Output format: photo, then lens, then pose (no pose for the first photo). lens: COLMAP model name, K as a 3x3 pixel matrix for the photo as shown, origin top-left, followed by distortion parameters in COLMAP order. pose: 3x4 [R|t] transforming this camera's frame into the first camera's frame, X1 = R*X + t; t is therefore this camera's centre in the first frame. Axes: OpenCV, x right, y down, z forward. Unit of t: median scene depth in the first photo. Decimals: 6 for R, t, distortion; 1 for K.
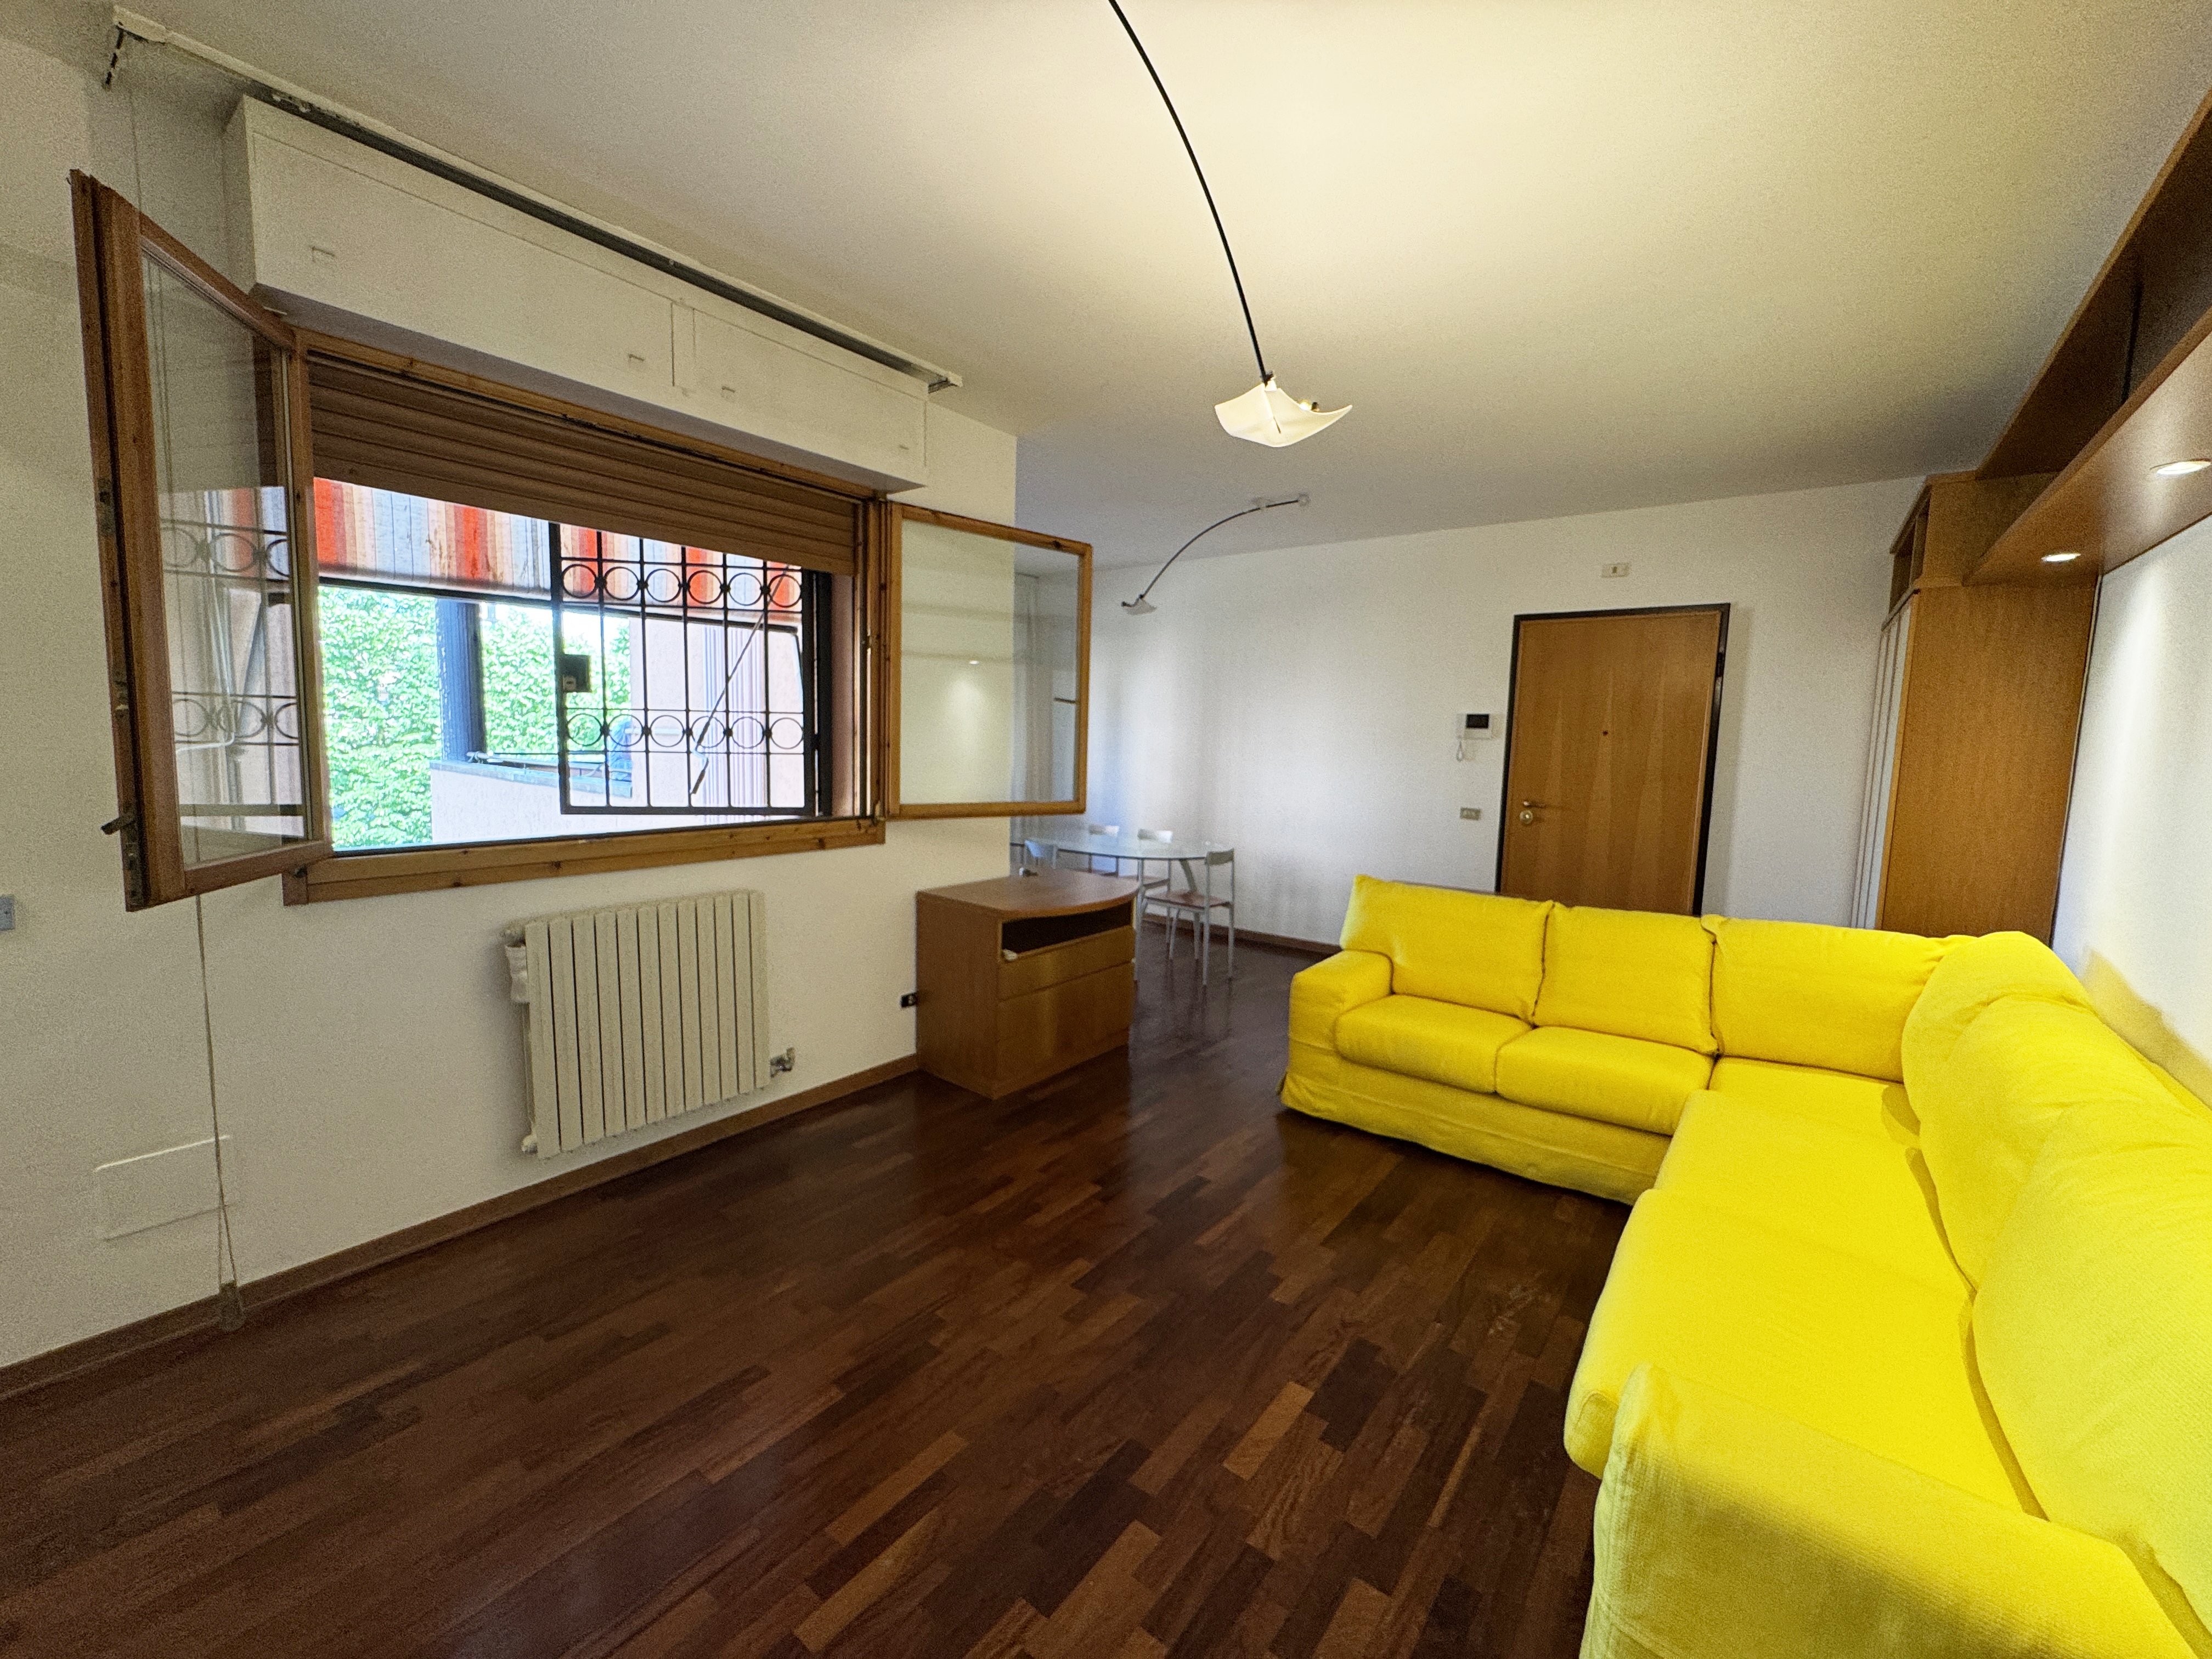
lens RADIAL K [[889.4, 0, 1107.1], [0, 889.4, 825.7], [0, 0, 1]] dist [-0.001896, 0.000038]
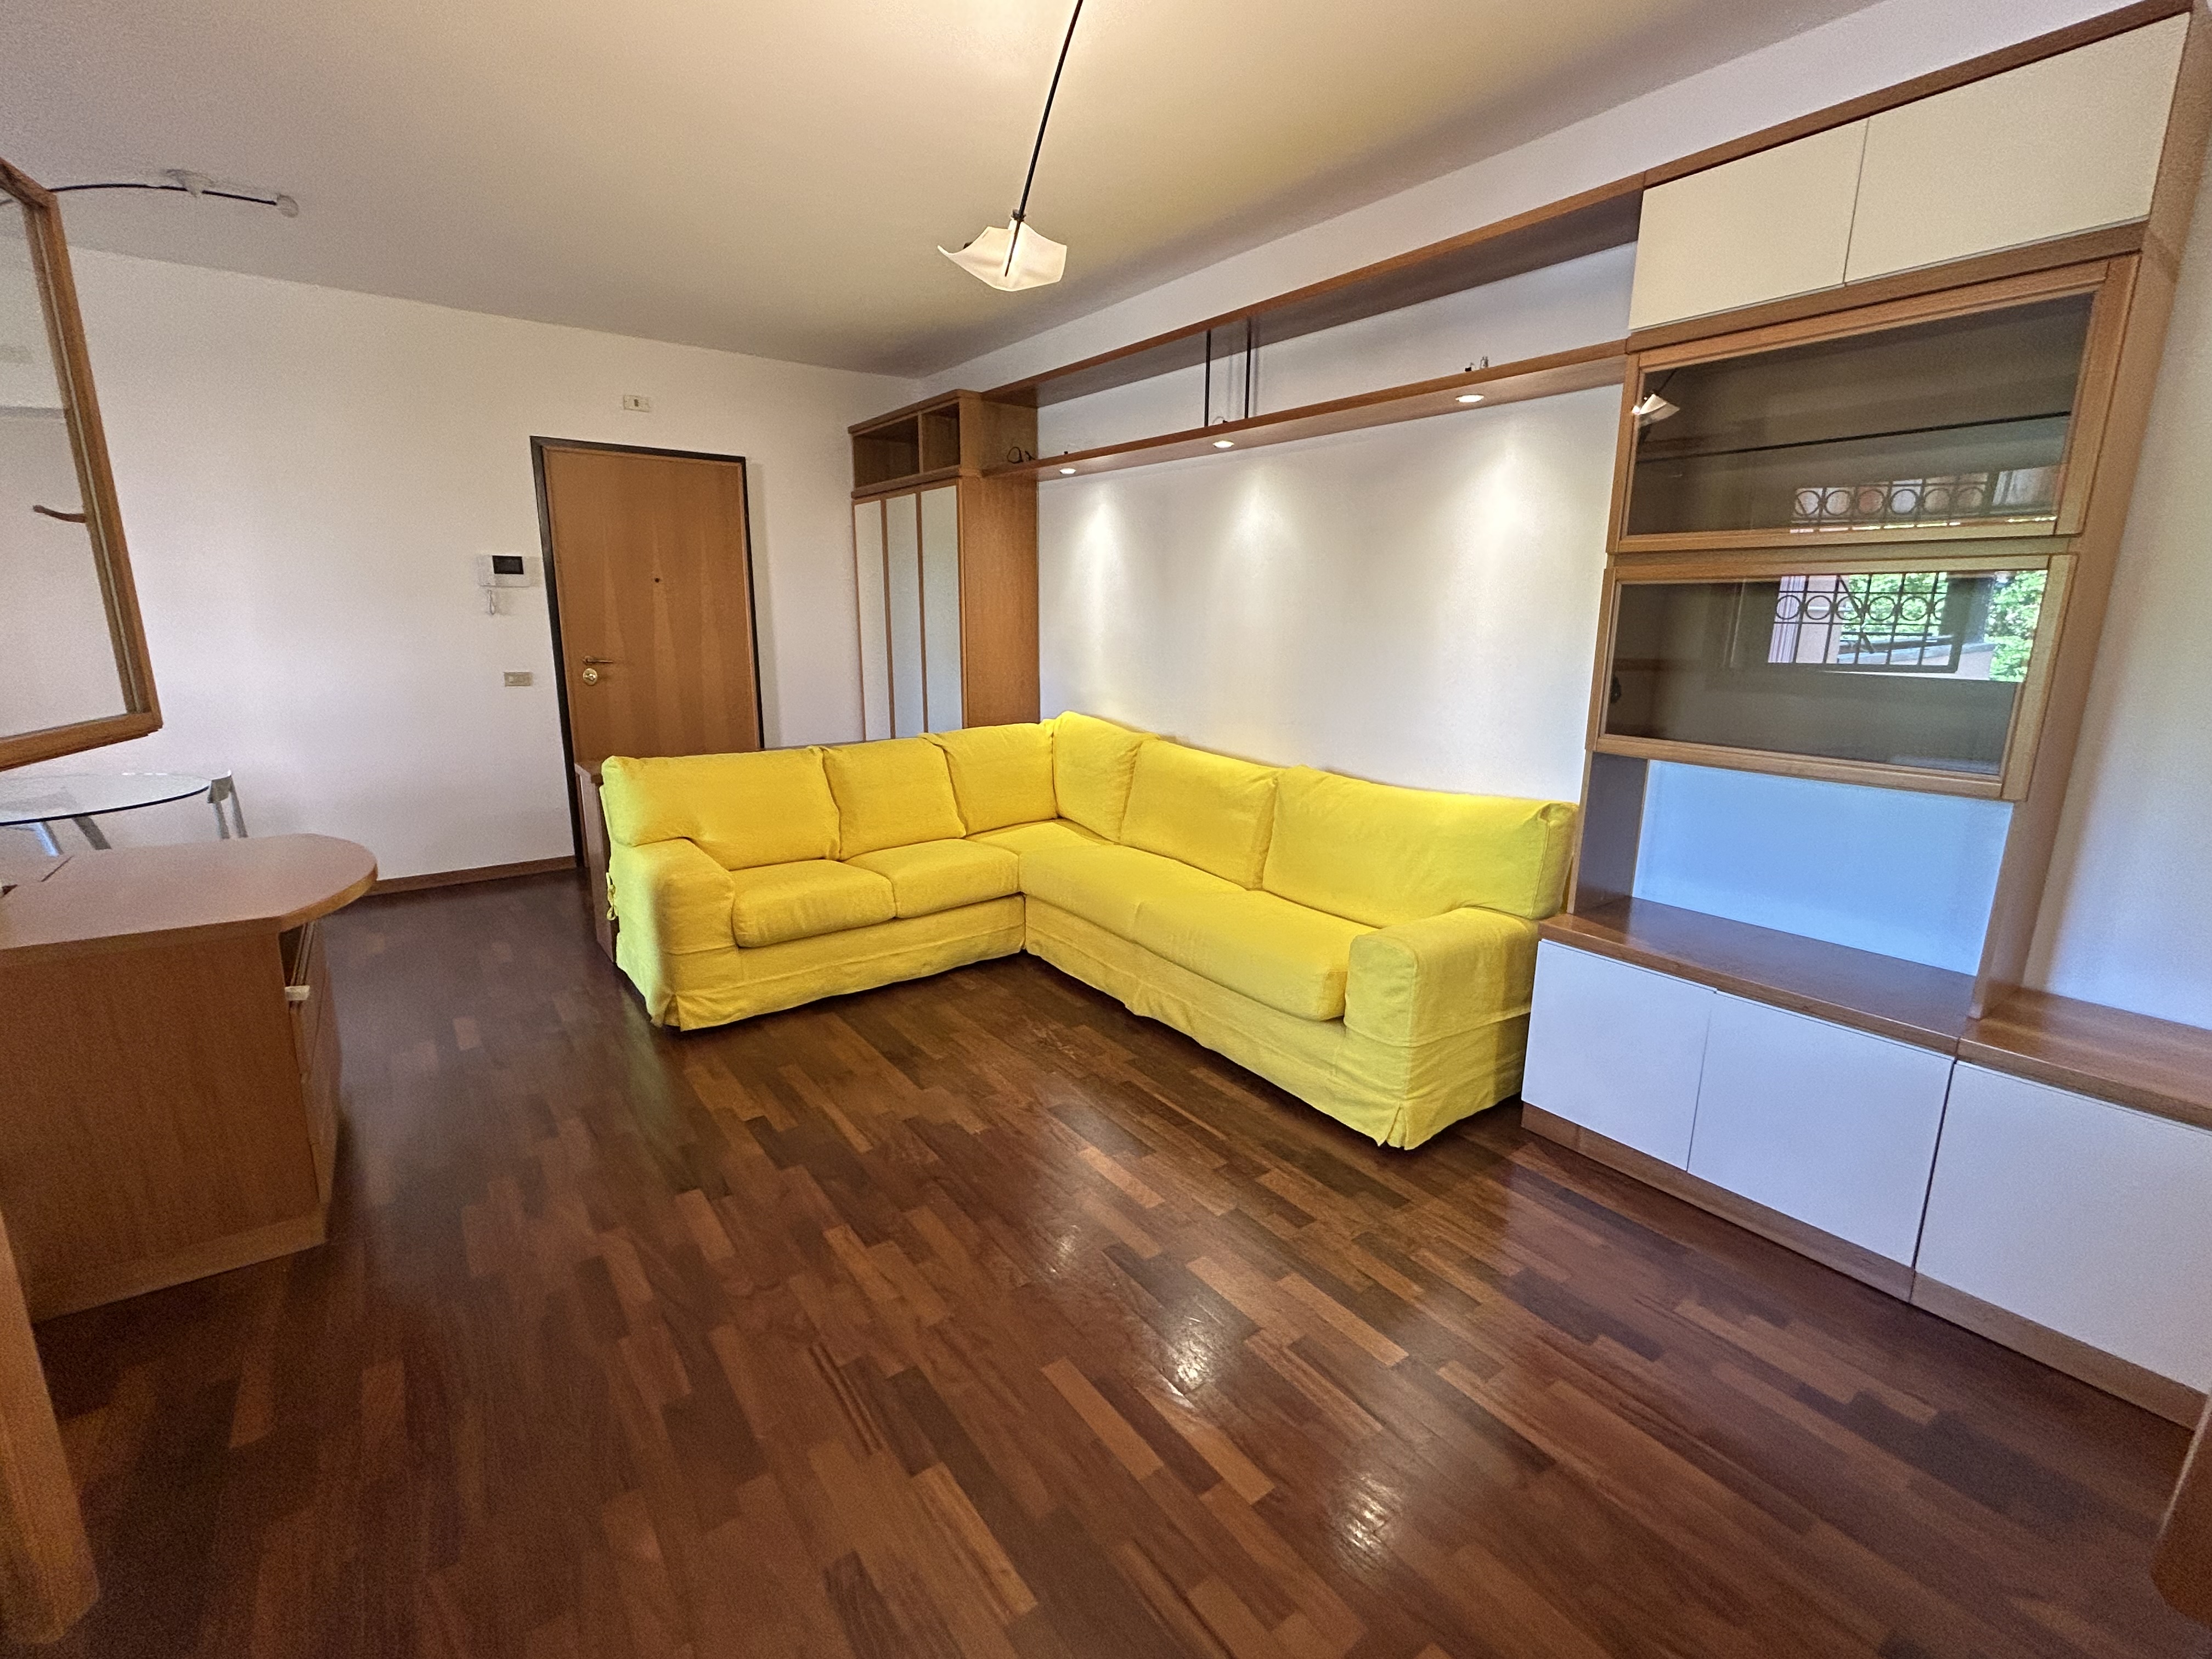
lens RADIAL K [[986.9, 0, 1104.5], [0, 986.9, 823.2], [0, 0, 1]] dist [0.002140, 0.001206]
pose [[0.274263, -0.228619, 0.934084, -0.619375], [0.092110, 0.973109, 0.211125, -0.049579], [-0.957233, 0.028135, 0.287946, 0.394959]]
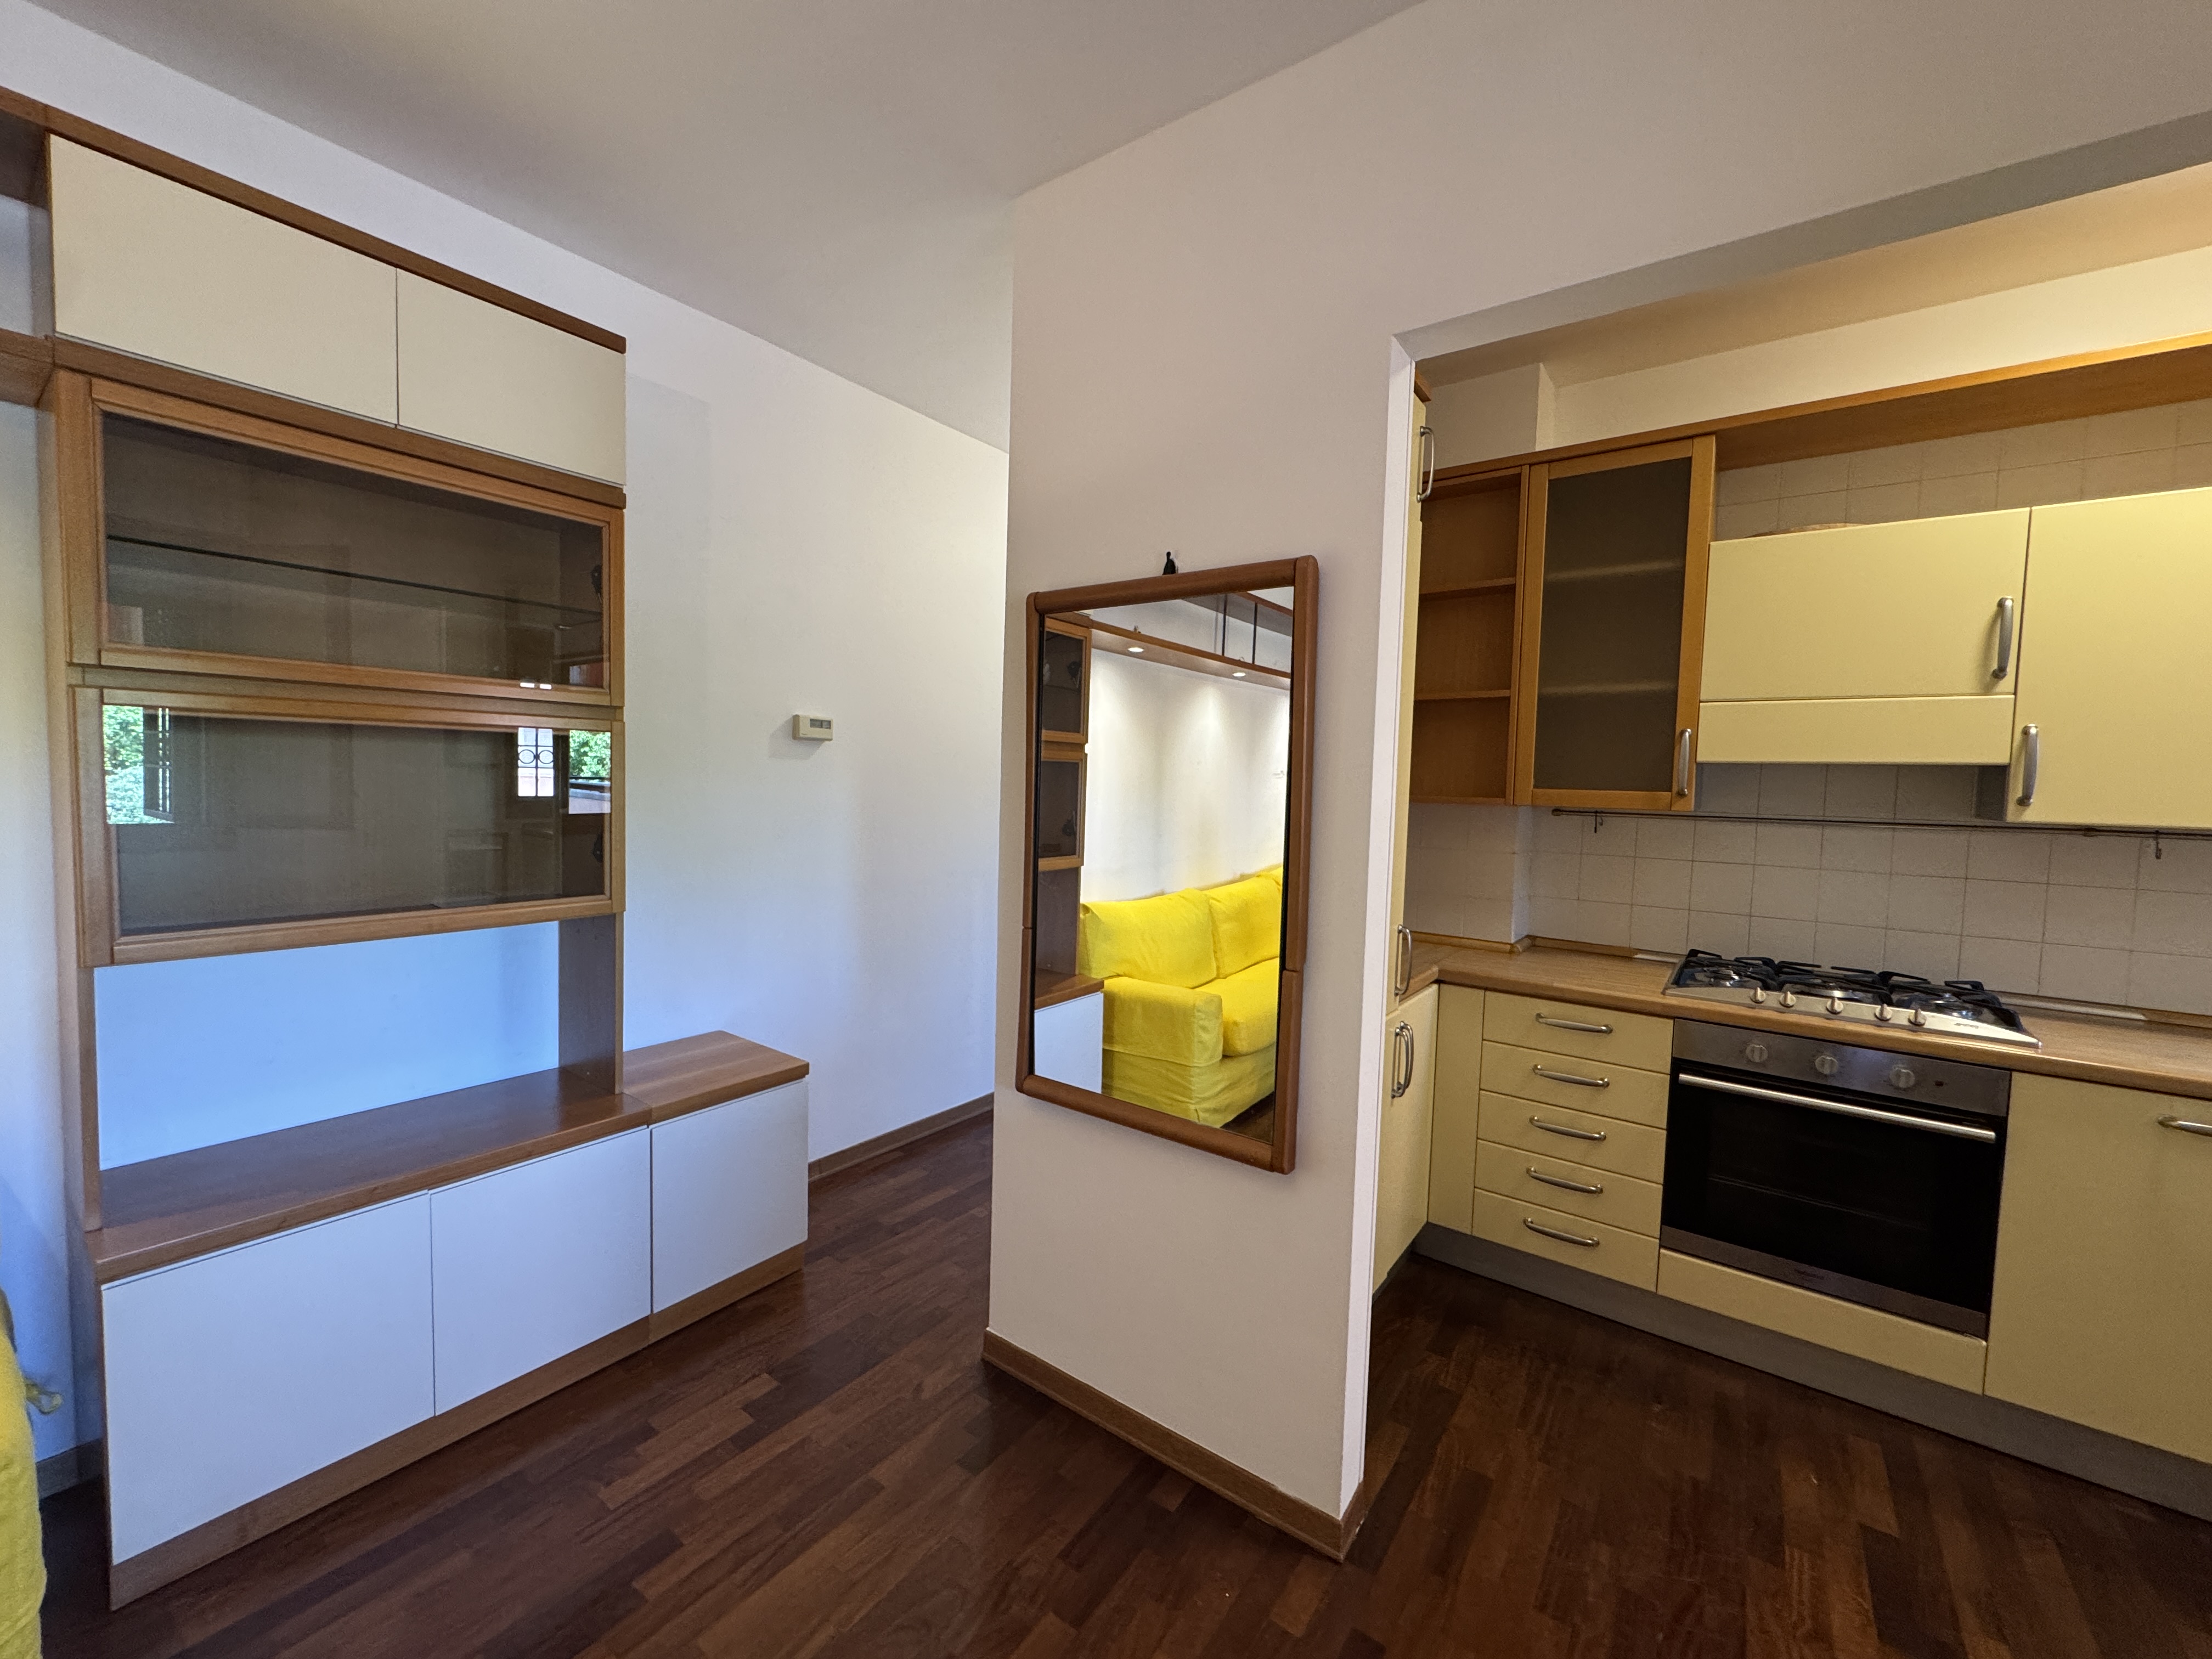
lens RADIAL K [[885.4, 0, 1107.9], [0, 885.4, 827.2], [0, 0, 1]] dist [-0.002707, 0.000480]
pose [[-0.998033, -0.052979, -0.033523, -0.213166], [-0.057438, 0.986982, 0.150225, -0.073214], [0.025128, 0.151855, -0.988083, 0.730513]]
